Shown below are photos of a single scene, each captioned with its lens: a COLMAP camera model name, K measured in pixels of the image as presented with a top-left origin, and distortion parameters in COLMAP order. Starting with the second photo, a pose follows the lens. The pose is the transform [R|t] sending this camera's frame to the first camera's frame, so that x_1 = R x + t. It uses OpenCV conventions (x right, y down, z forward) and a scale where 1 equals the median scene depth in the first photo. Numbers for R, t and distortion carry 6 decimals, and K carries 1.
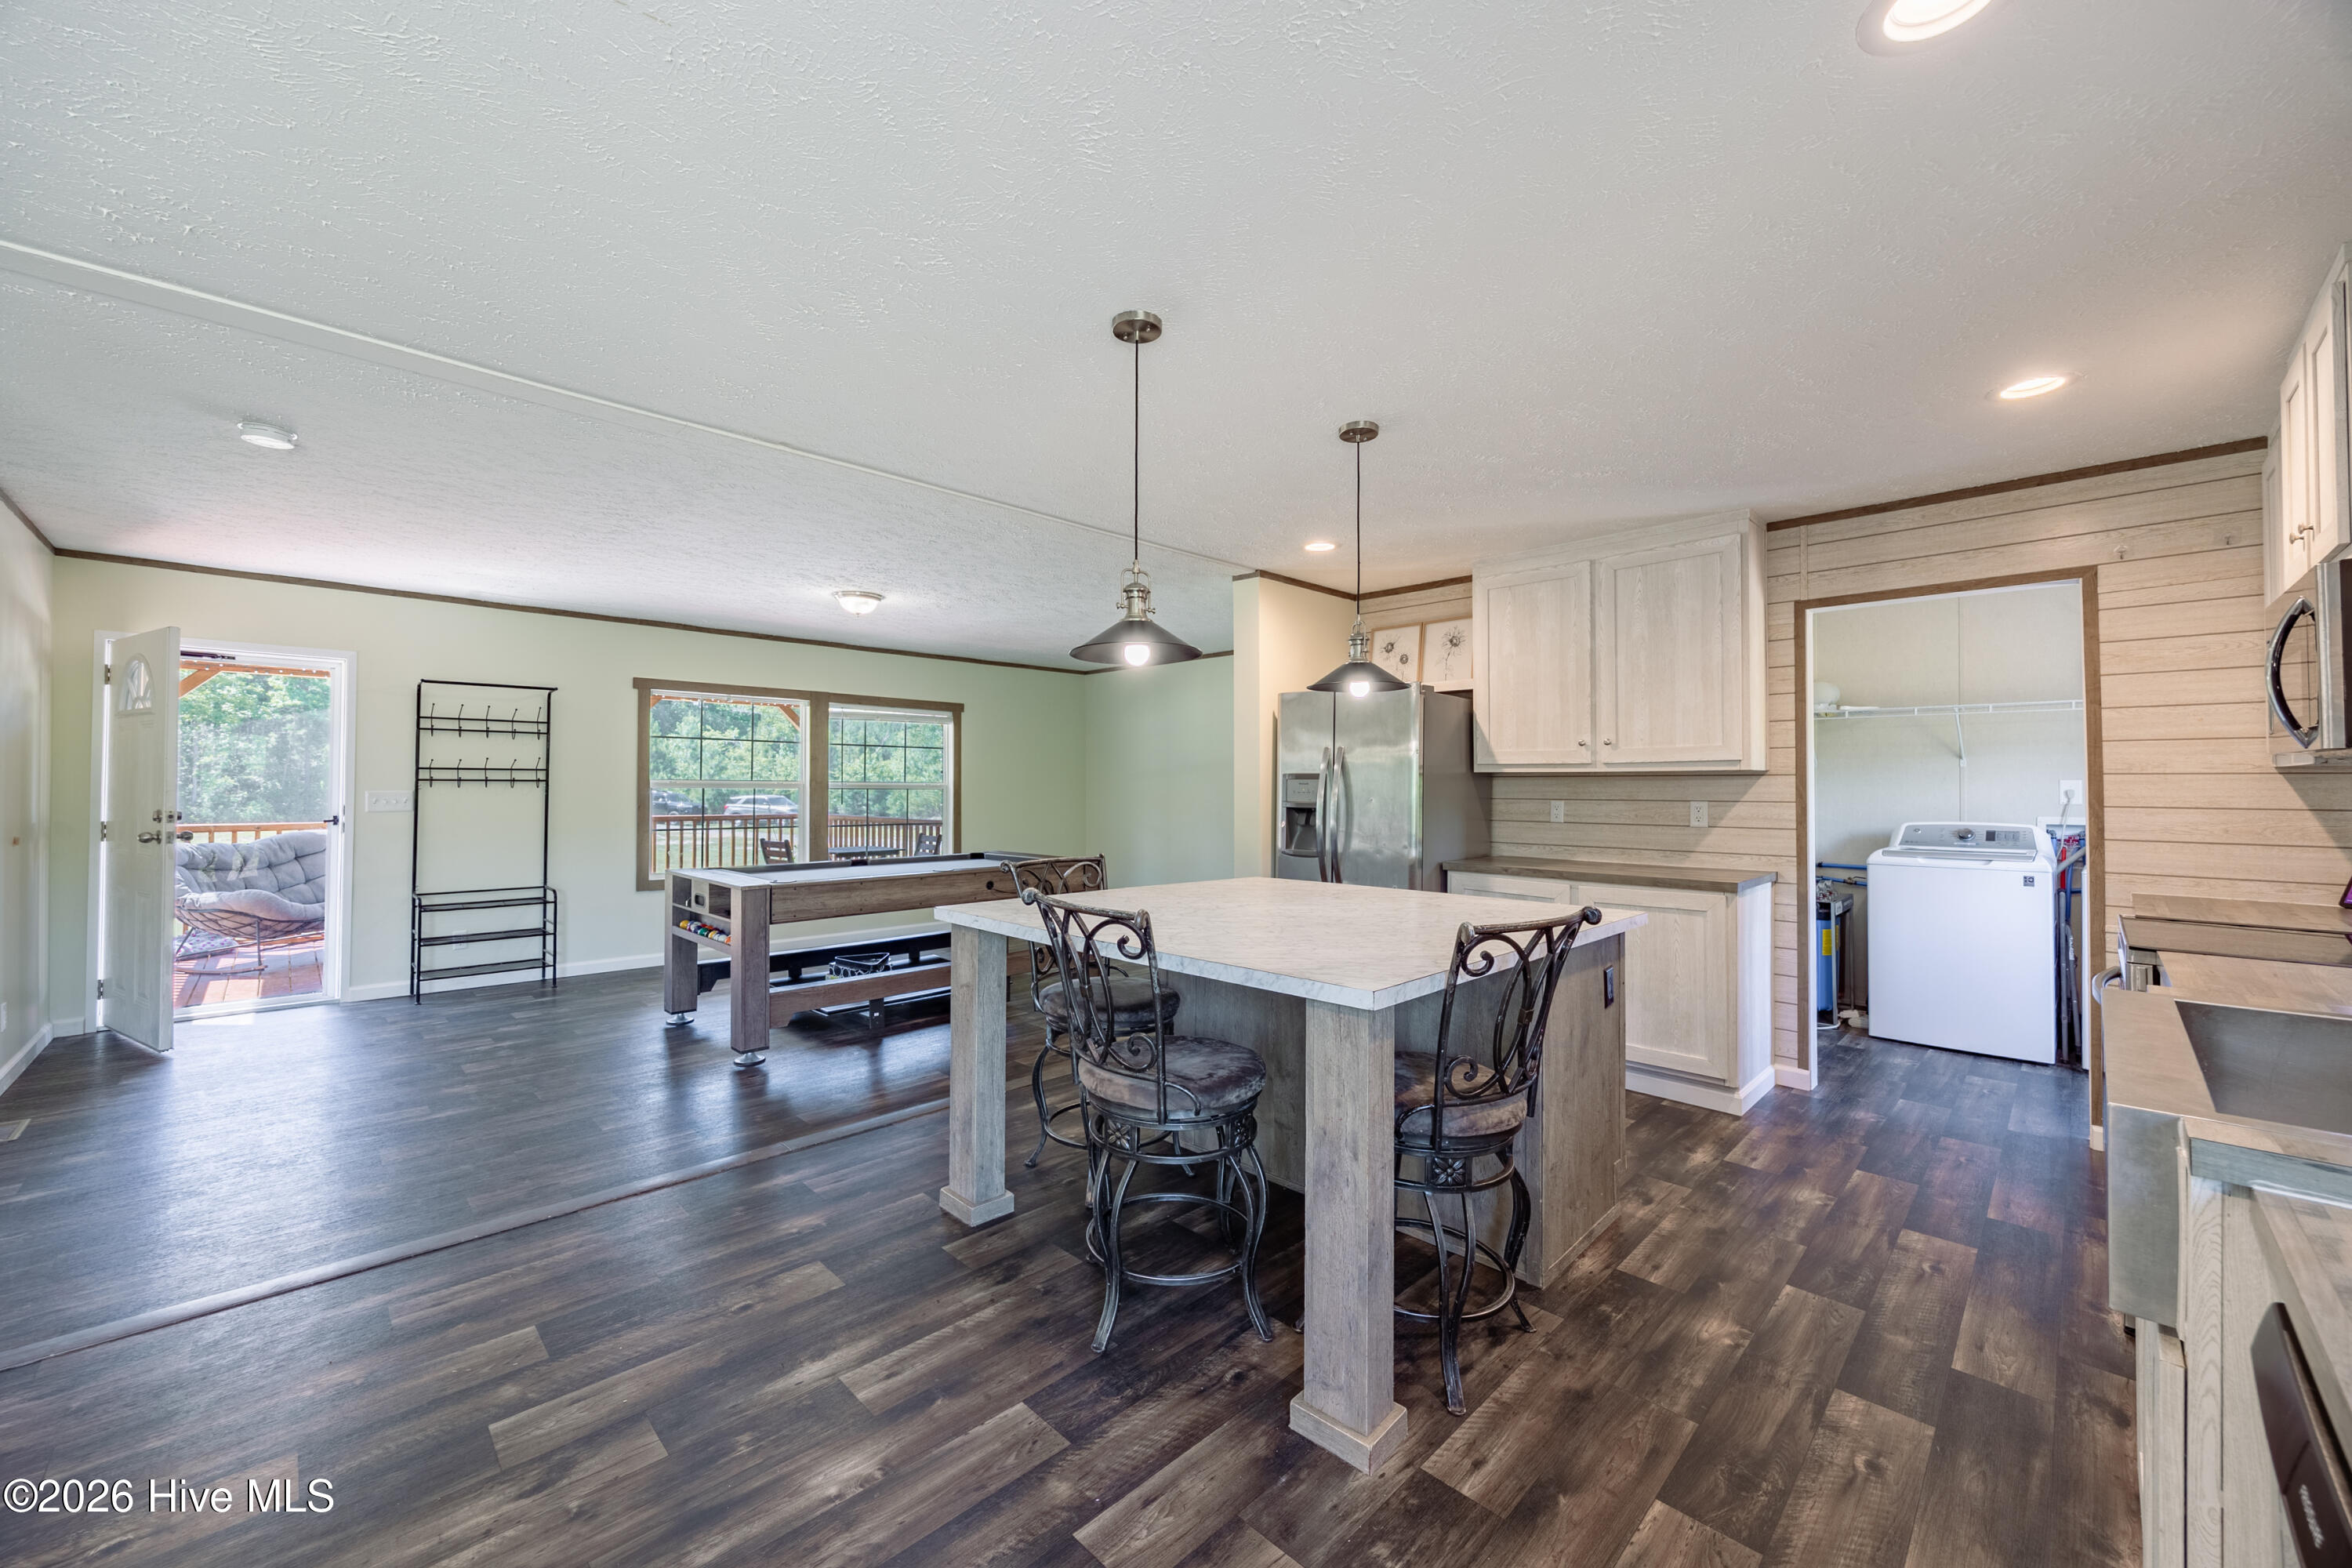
lens RADIAL K [[904.5, 0, 1175.1], [0, 904.5, 778.6], [0, 0, 1]] dist [-0.002479, 0.000026]
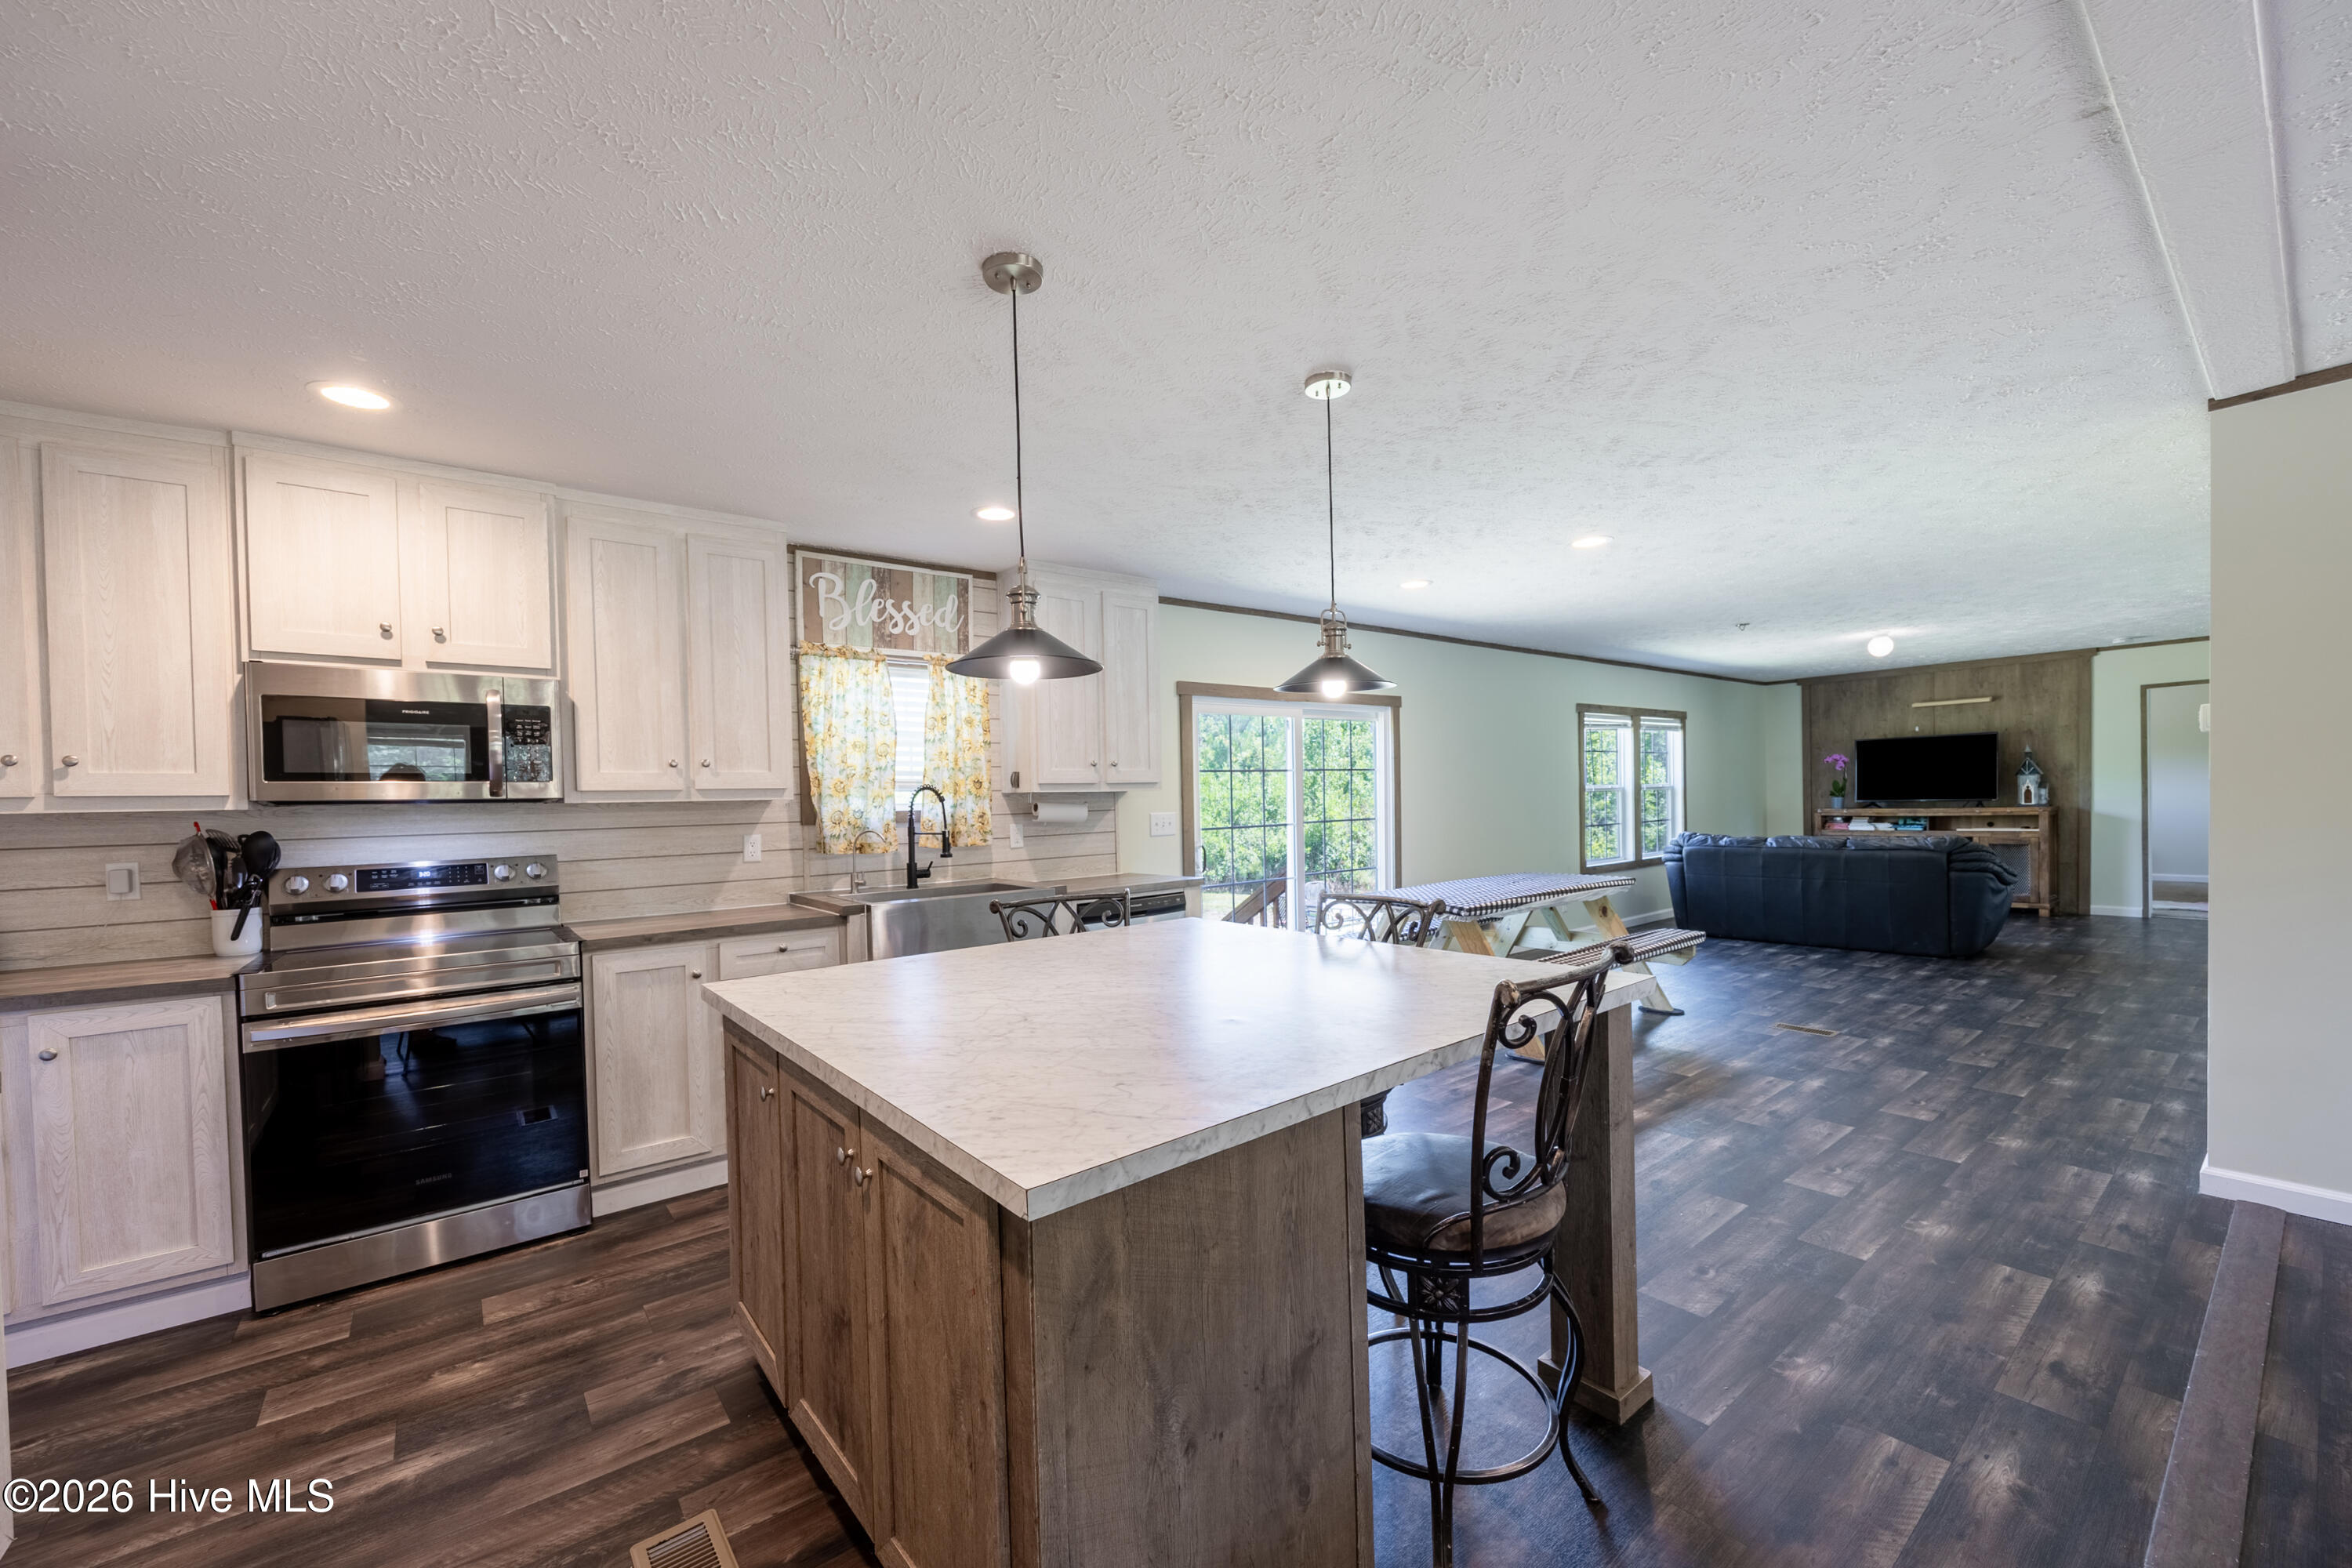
lens RADIAL K [[920.4, 0, 1170.4], [0, 920.4, 818.3], [0, 0, 1]] dist [-0.000934, 0.000180]
pose [[-0.993335, 0.020867, 0.113359, 0.014831], [0.022599, 0.999646, 0.014019, 0.001584], [-0.113026, 0.016487, -0.993455, 1.170766]]
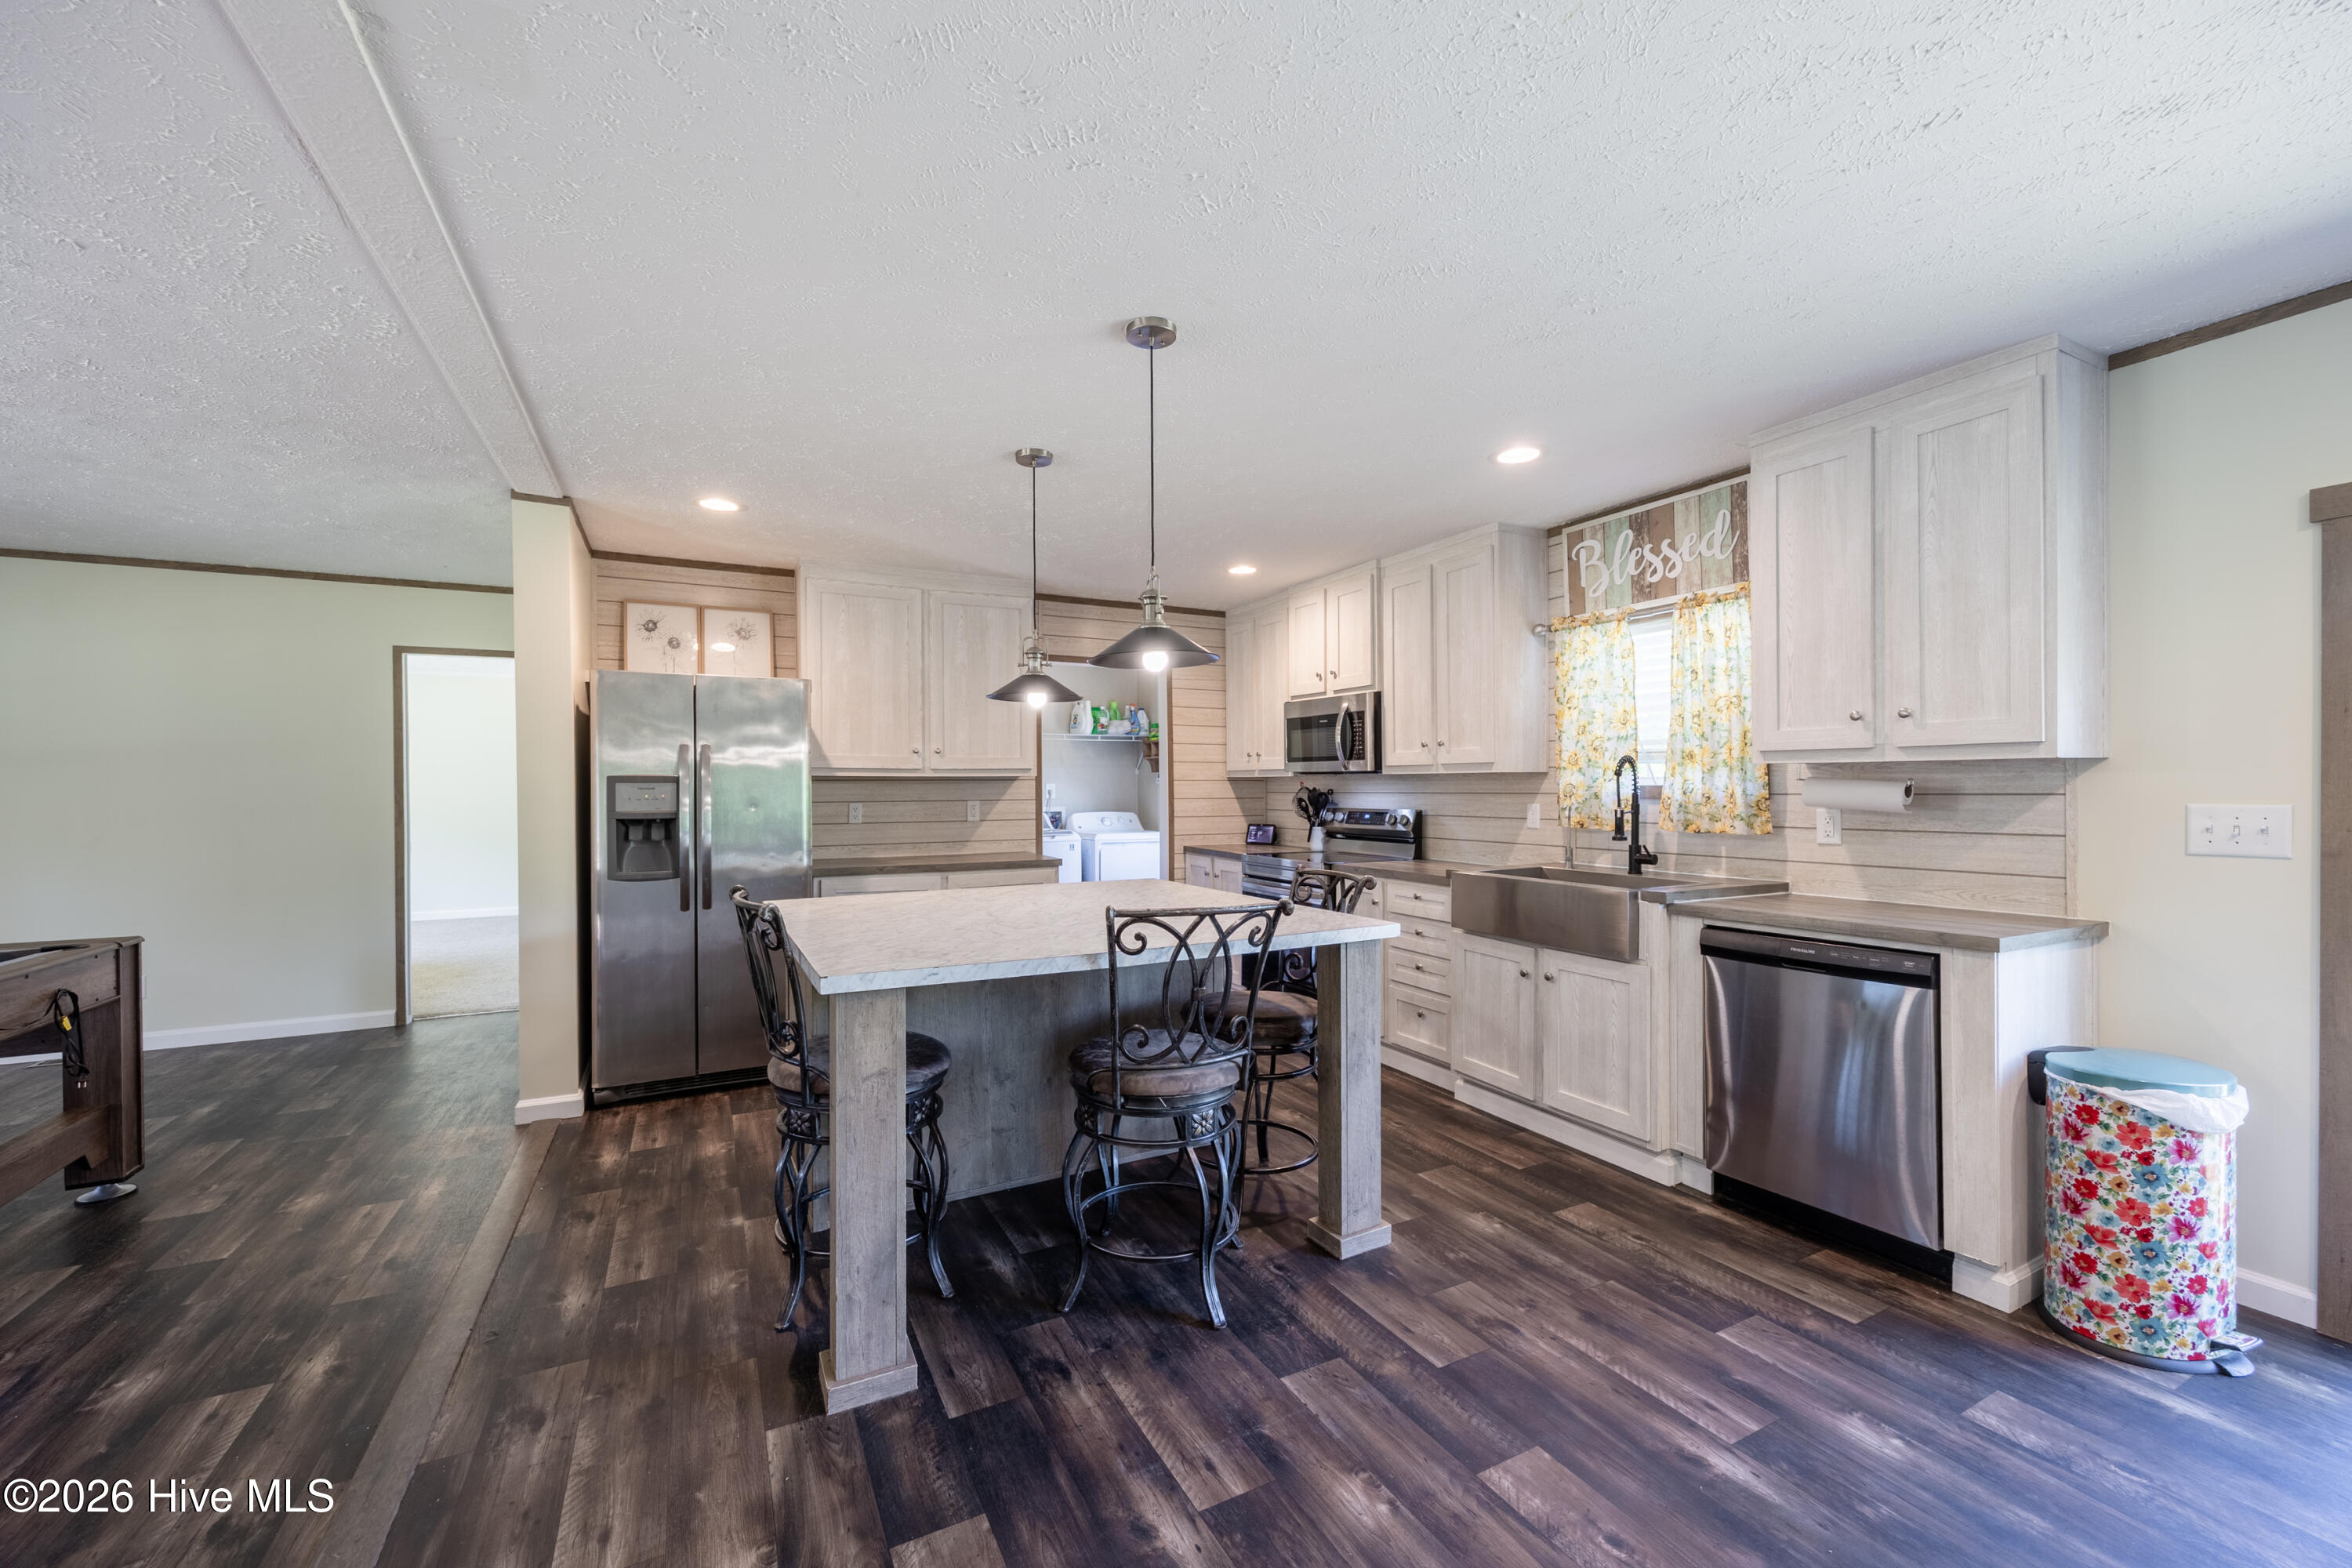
lens RADIAL K [[909.0, 0, 1171.4], [0, 909.0, 793.0], [0, 0, 1]] dist [-0.003099, 0.000021]
pose [[0.298752, -0.010625, 0.954272, -0.549684], [-0.002307, 0.999927, 0.011856, -0.001166], [-0.954328, -0.005743, 0.298706, 0.368651]]
